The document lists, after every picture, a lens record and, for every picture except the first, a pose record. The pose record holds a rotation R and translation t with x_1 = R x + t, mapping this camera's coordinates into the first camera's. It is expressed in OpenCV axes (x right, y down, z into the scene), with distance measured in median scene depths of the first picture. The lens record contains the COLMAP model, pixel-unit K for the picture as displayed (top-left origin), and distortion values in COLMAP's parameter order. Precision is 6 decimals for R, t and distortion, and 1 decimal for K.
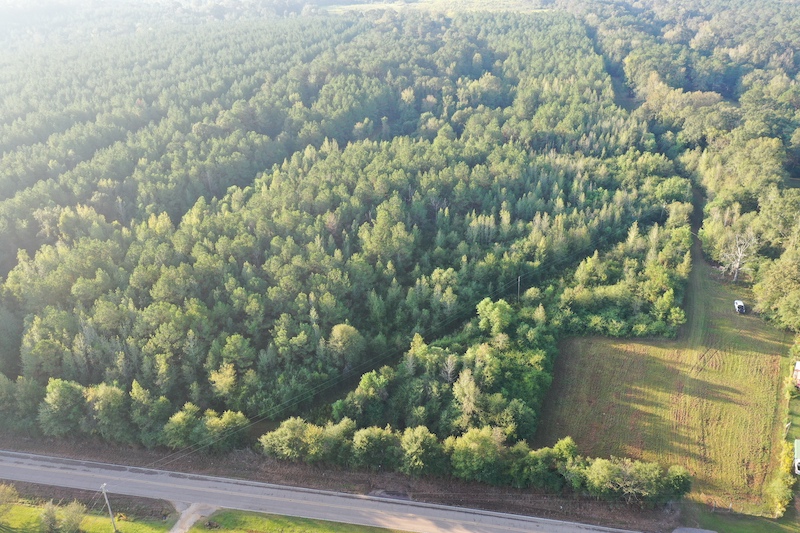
lens RADIAL K [[641.8, 0, 400.0], [0, 641.8, 266.5], [0, 0, 1]] dist [0.001379, 0.006352]
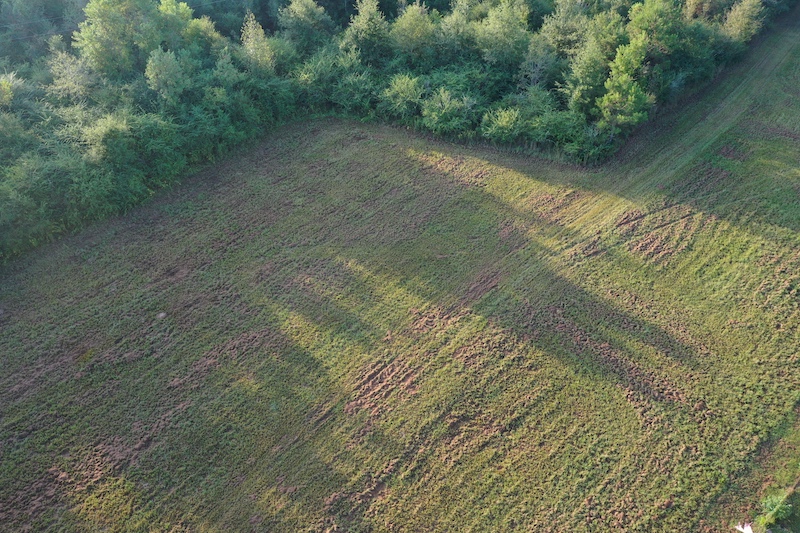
lens RADIAL K [[632.1, 0, 400.0], [0, 632.1, 266.5], [0, 0, 1]] dist [0.009064, 0.003995]
pose [[0.954020, 0.194205, -0.228321, 0.458163], [-0.136919, 0.959955, 0.244416, 0.106226], [0.266645, -0.201916, 0.942407, 0.689866]]
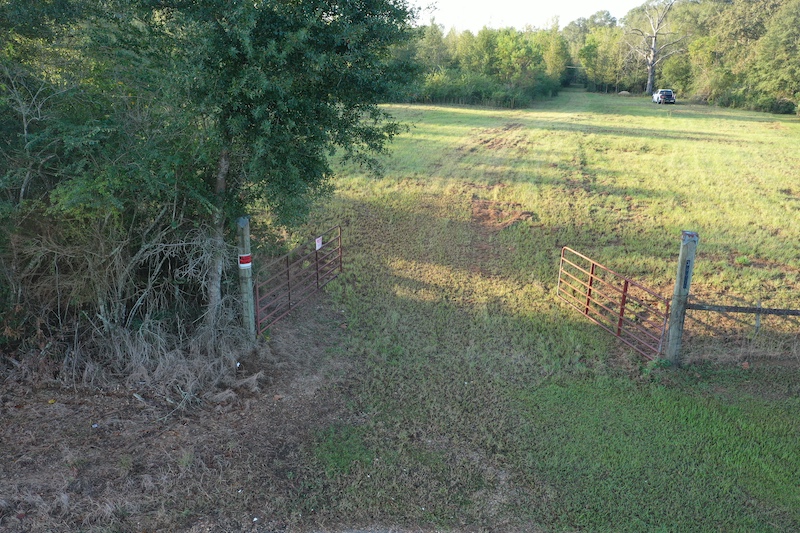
lens RADIAL K [[641.8, 0, 400.0], [0, 641.8, 266.5], [0, 0, 1]] dist [0.001379, 0.006352]
pose [[0.992392, -0.006138, 0.122966, 0.336172], [0.024076, 0.989149, -0.144928, 0.292317], [-0.120742, 0.146785, 0.981772, 0.697238]]
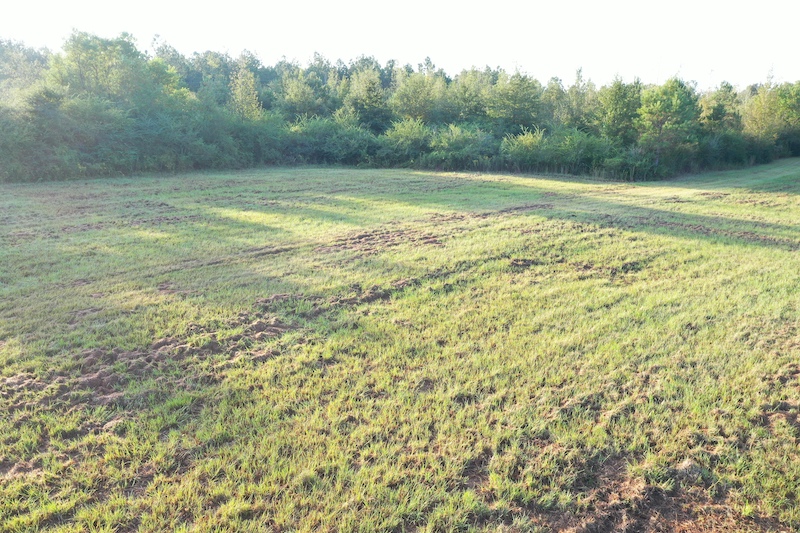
lens RADIAL K [[632.1, 0, 400.0], [0, 632.1, 266.5], [0, 0, 1]] dist [0.009064, 0.003995]
pose [[0.956450, 0.081196, -0.280375, 0.447405], [-0.145679, 0.965137, -0.217458, 0.252506], [0.252944, 0.248833, 0.934934, 0.784398]]
